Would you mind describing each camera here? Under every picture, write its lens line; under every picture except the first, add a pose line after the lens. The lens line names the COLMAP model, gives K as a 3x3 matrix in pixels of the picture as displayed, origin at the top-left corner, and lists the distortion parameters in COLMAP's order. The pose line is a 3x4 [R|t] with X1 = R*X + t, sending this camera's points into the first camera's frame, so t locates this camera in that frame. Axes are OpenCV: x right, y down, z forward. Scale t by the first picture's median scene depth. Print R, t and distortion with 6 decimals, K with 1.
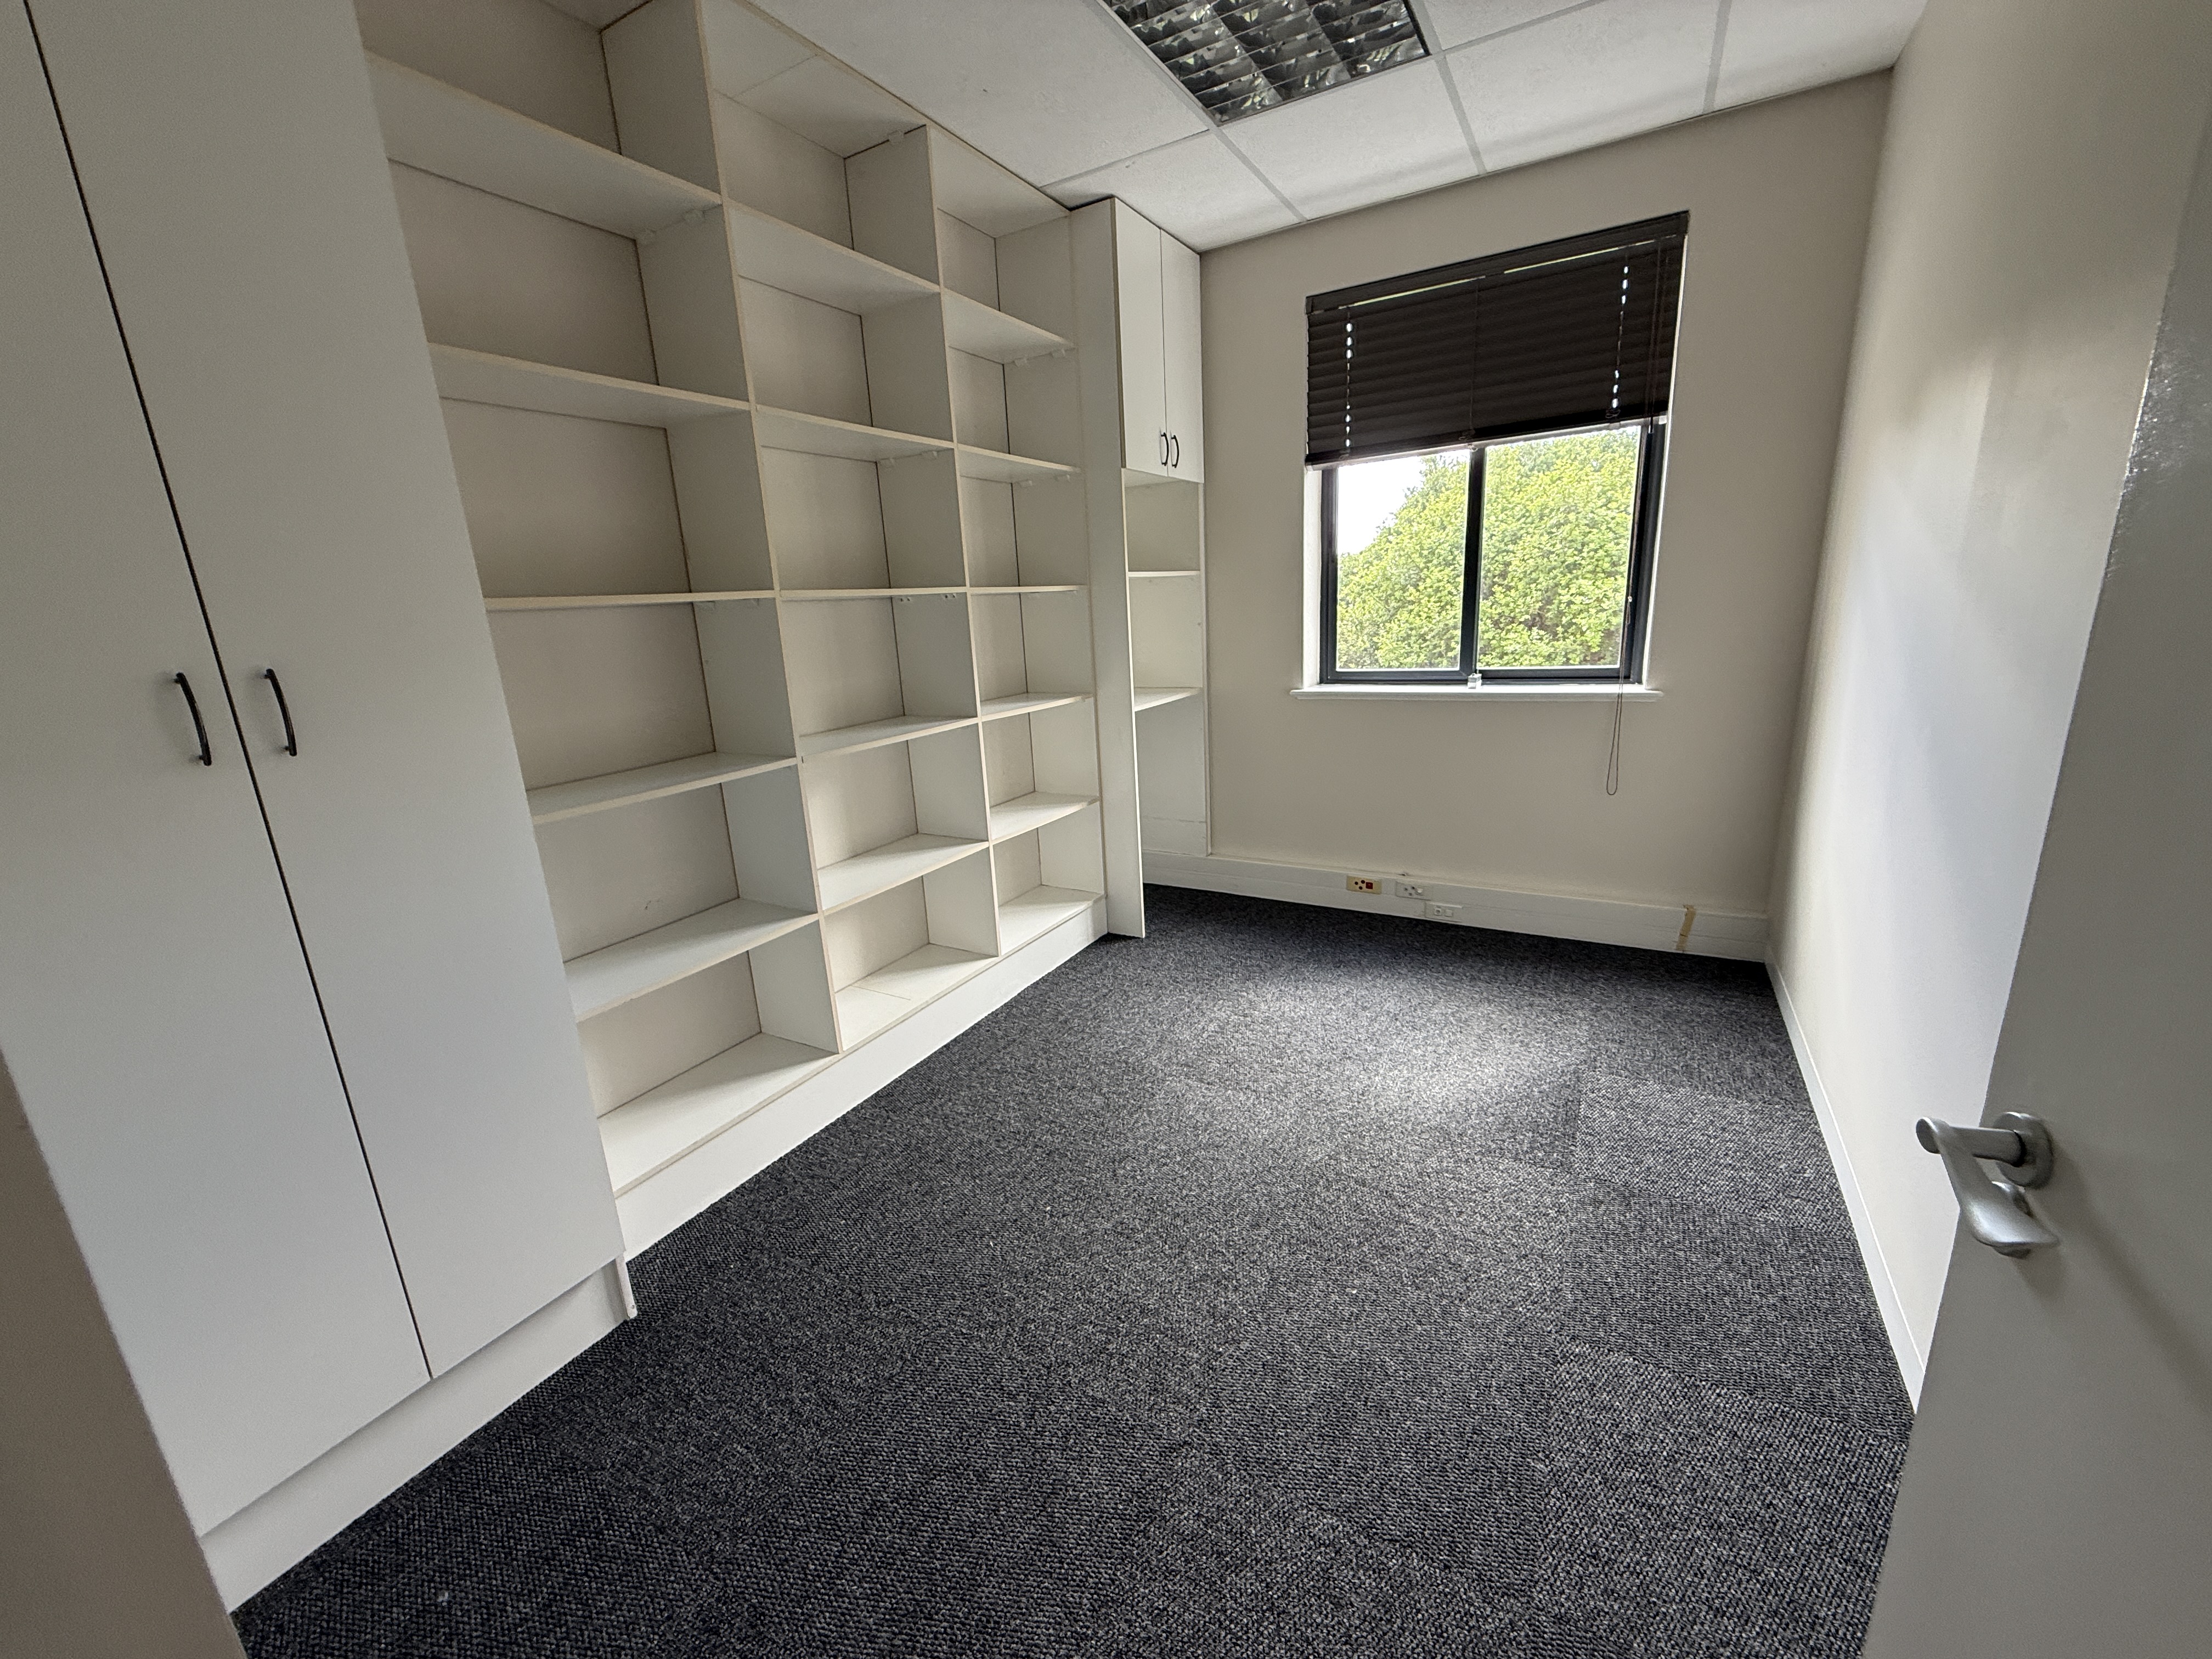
lens RADIAL K [[881.3, 0, 1098.2], [0, 881.3, 828.5], [0, 0, 1]] dist [-0.001173, 0.000704]
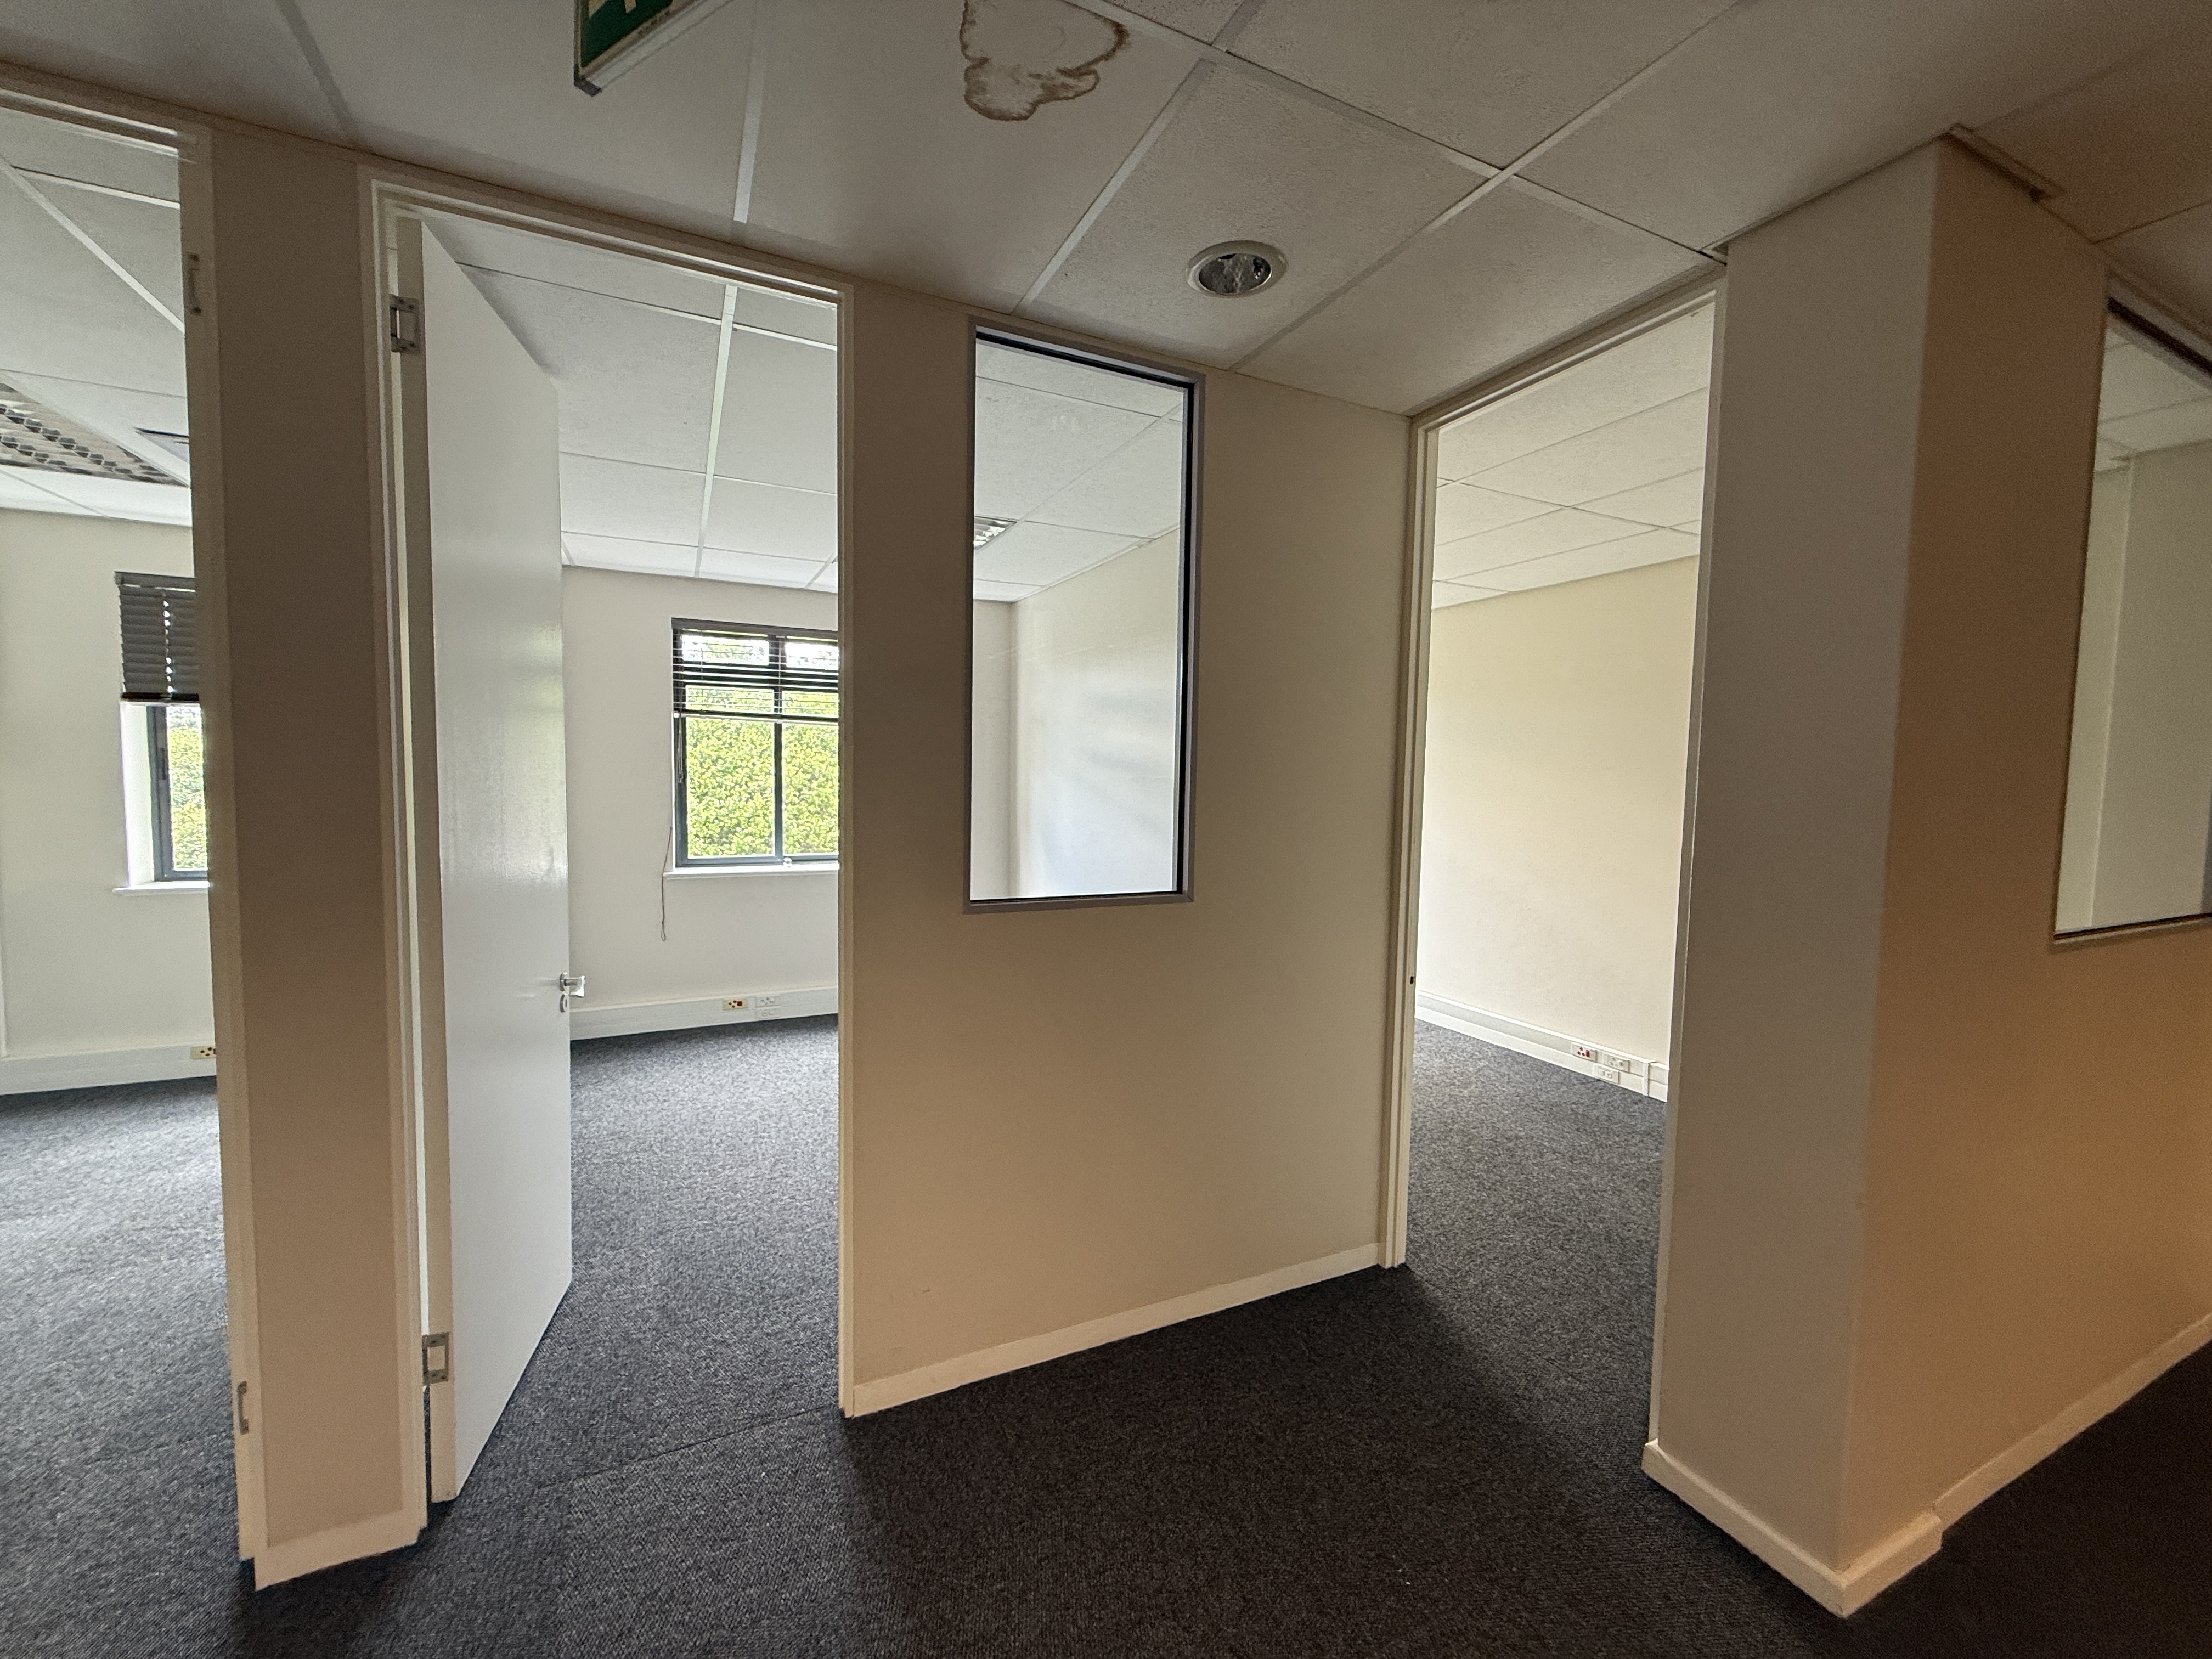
lens RADIAL K [[883.3, 0, 1098.8], [0, 883.3, 829.7], [0, 0, 1]] dist [0.001788, -0.000336]
pose [[0.557787, 0.012610, 0.829889, -0.024007], [0.162373, 0.978906, -0.124008, 0.160424], [-0.813947, 0.203922, 0.543973, -0.924855]]
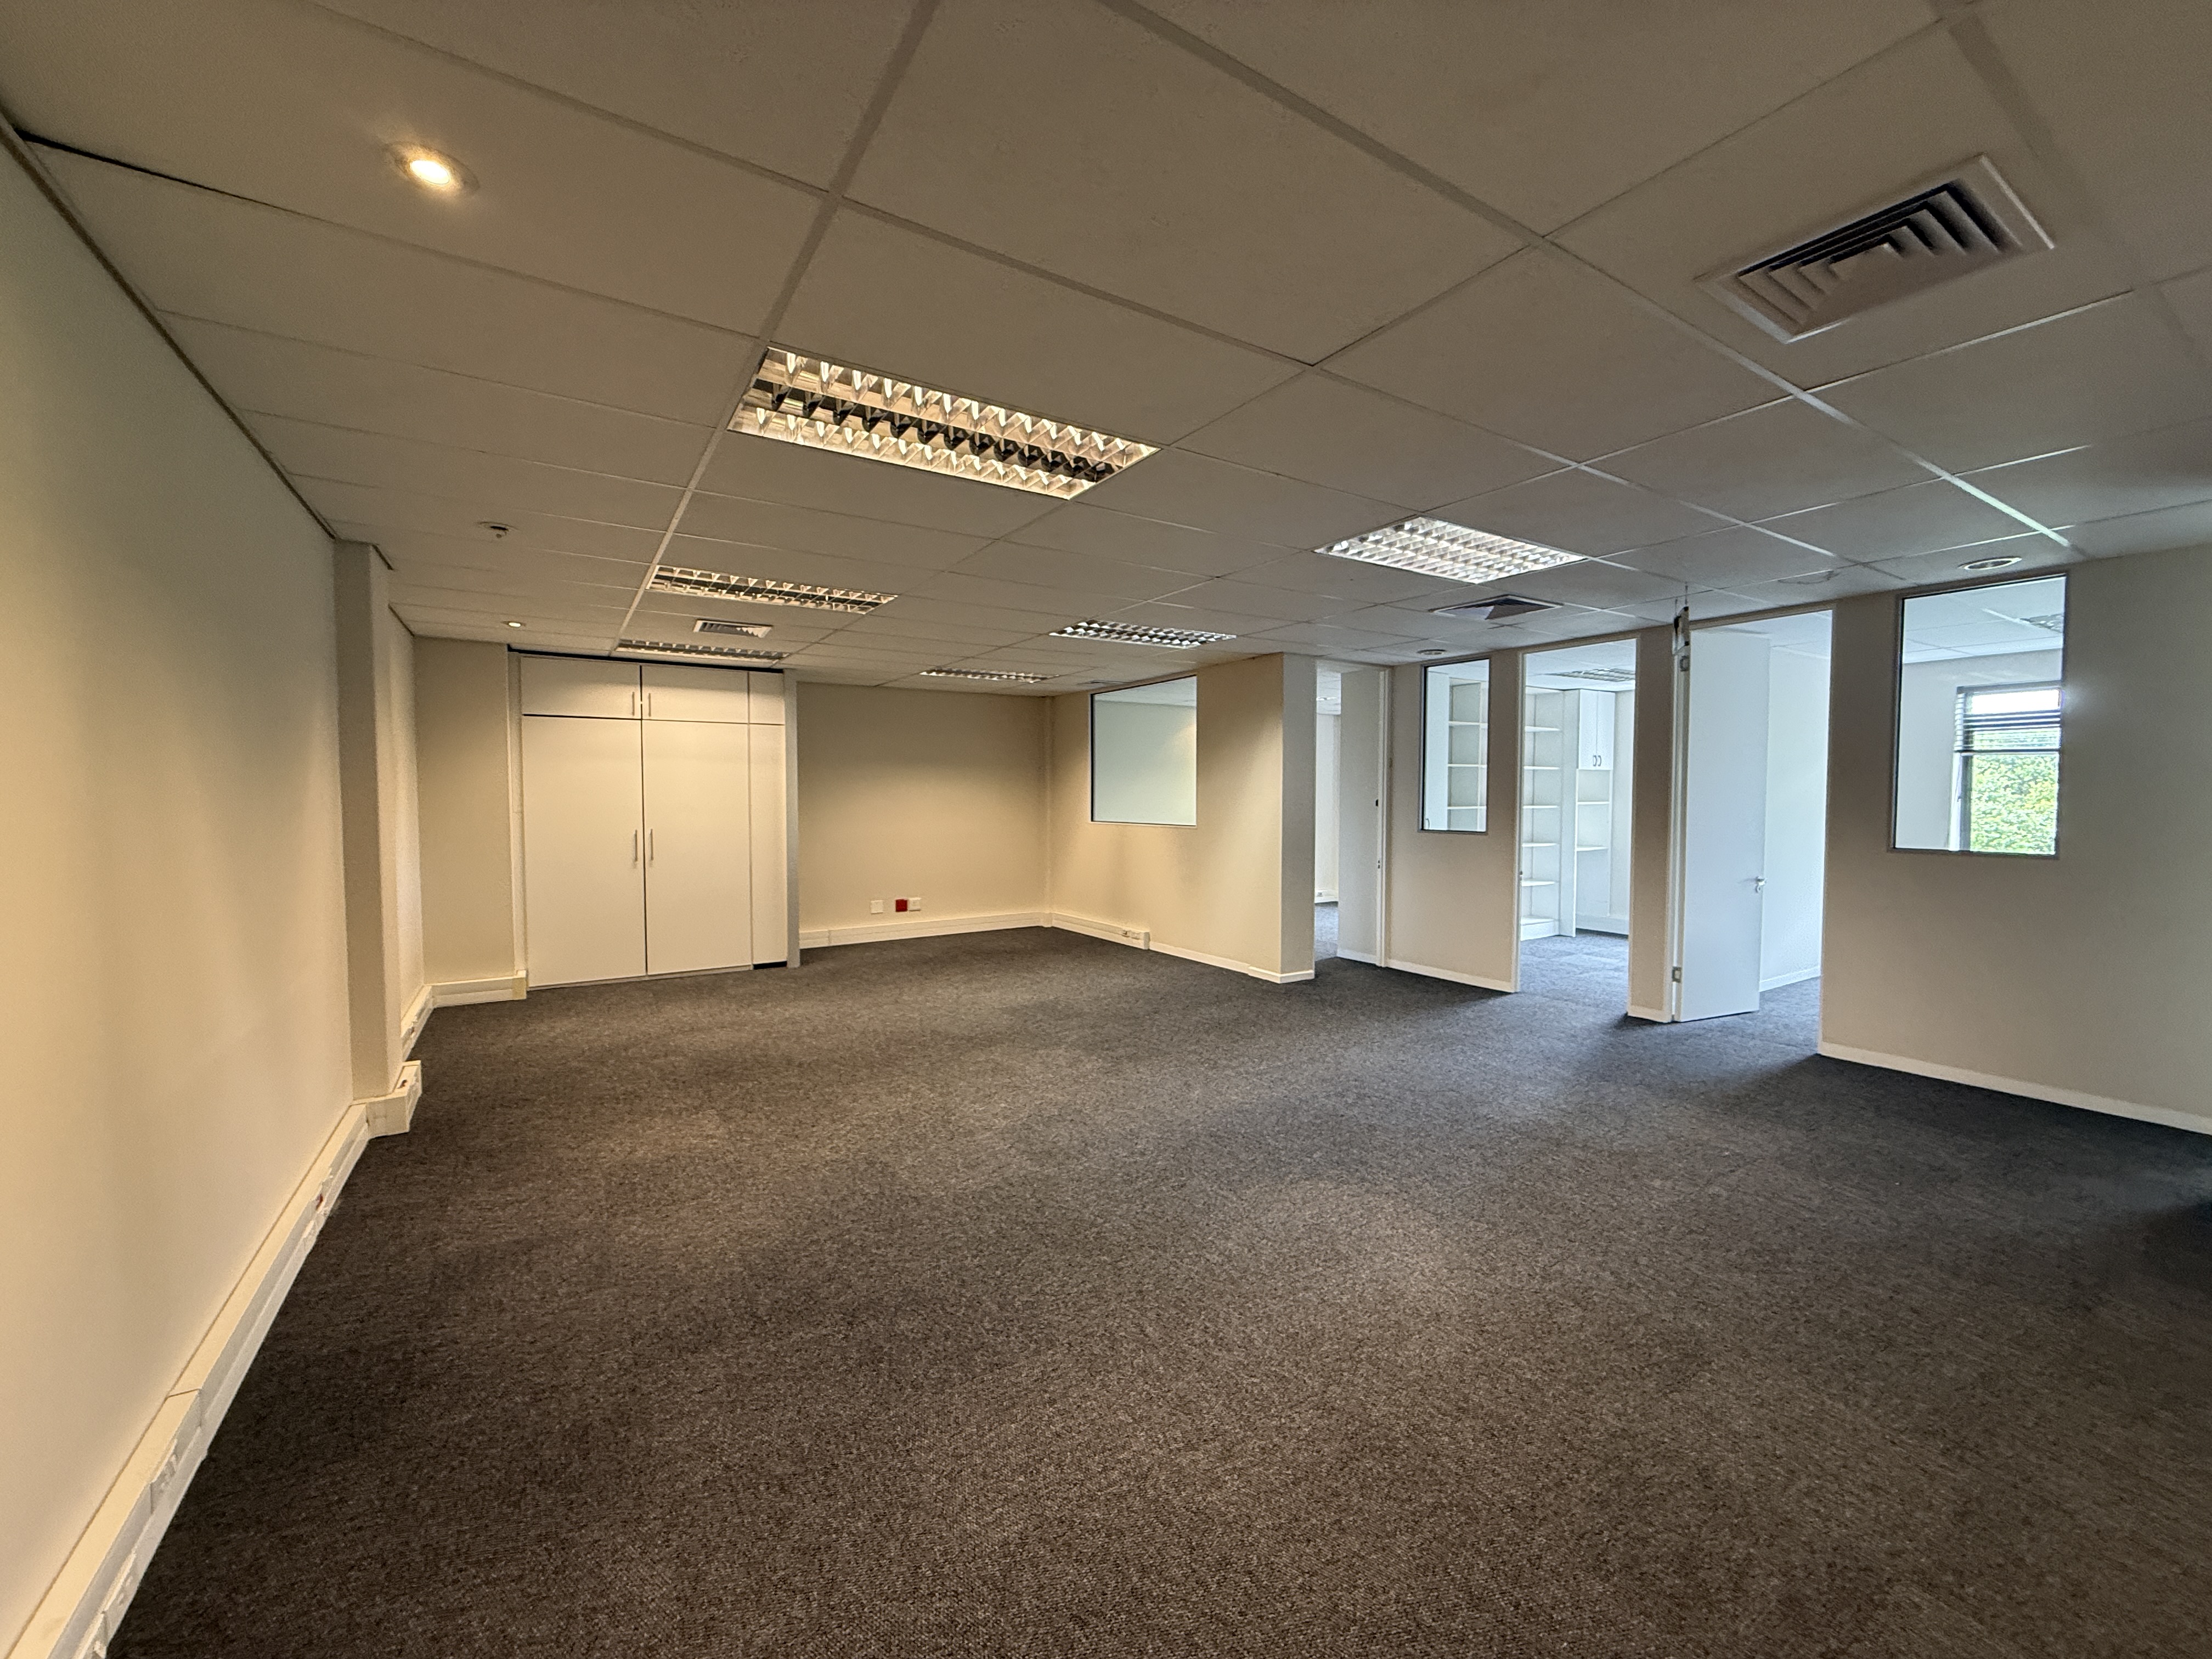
lens RADIAL K [[883.3, 0, 1098.8], [0, 883.3, 829.7], [0, 0, 1]] dist [0.001788, -0.000336]
pose [[0.887710, 0.073487, -0.454501, -0.041922], [-0.162826, 0.973493, -0.160623, 0.637839], [0.430650, 0.216591, 0.876144, -2.717260]]
